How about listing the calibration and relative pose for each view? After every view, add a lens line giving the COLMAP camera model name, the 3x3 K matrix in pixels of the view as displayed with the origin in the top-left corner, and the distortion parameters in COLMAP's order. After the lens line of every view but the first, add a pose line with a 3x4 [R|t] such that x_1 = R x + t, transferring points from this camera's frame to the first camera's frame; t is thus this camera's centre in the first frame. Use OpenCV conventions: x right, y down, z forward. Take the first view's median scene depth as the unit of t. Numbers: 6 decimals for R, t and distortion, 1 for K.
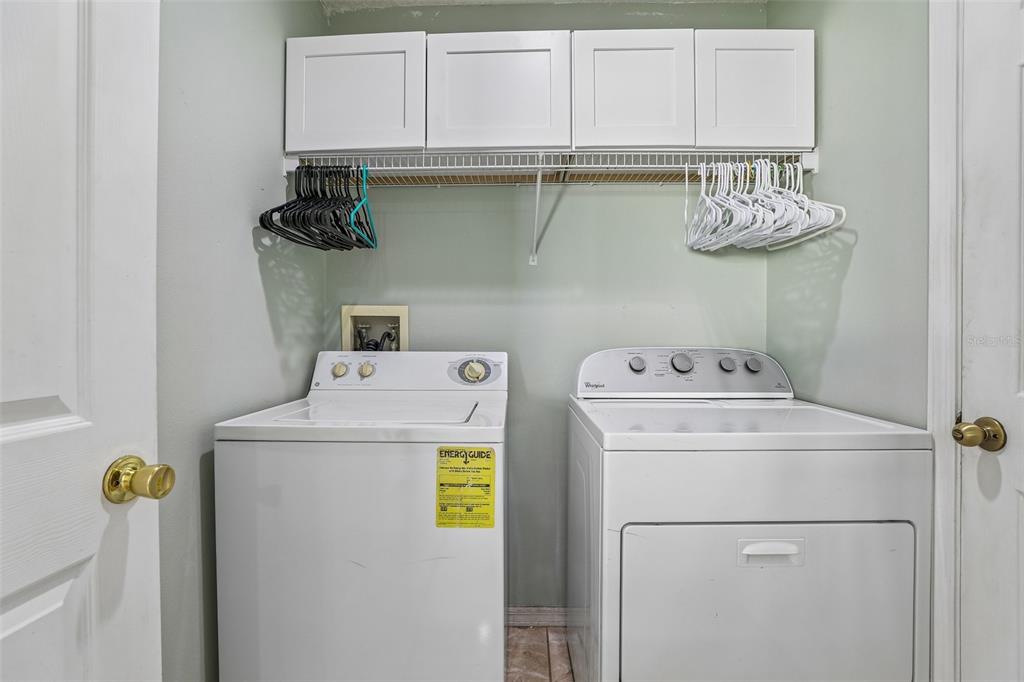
lens RADIAL K [[469.5, 0, 509.9], [0, 469.5, 341.6], [0, 0, 1]] dist [-0.039534, 0.009417]
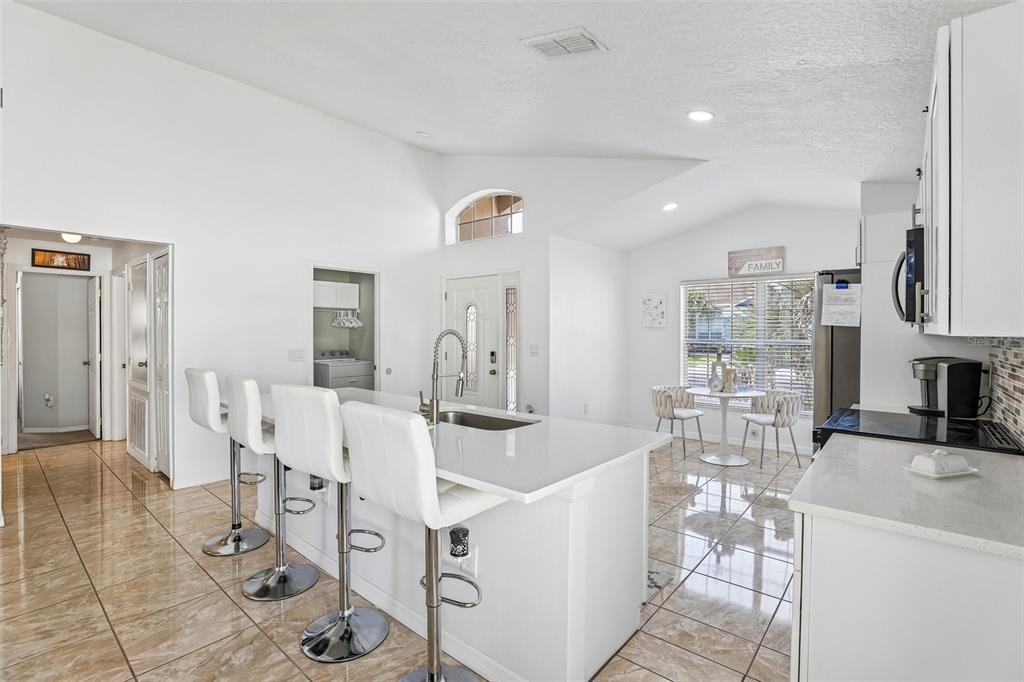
lens RADIAL K [[469.5, 0, 510.0], [0, 469.5, 337.2], [0, 0, 1]] dist [-0.039534, 0.009417]
pose [[0.625660, -0.006634, 0.780067, -2.198357], [-0.000369, 0.999961, 0.008800, -0.157587], [-0.780095, -0.005793, 0.625634, -3.342316]]
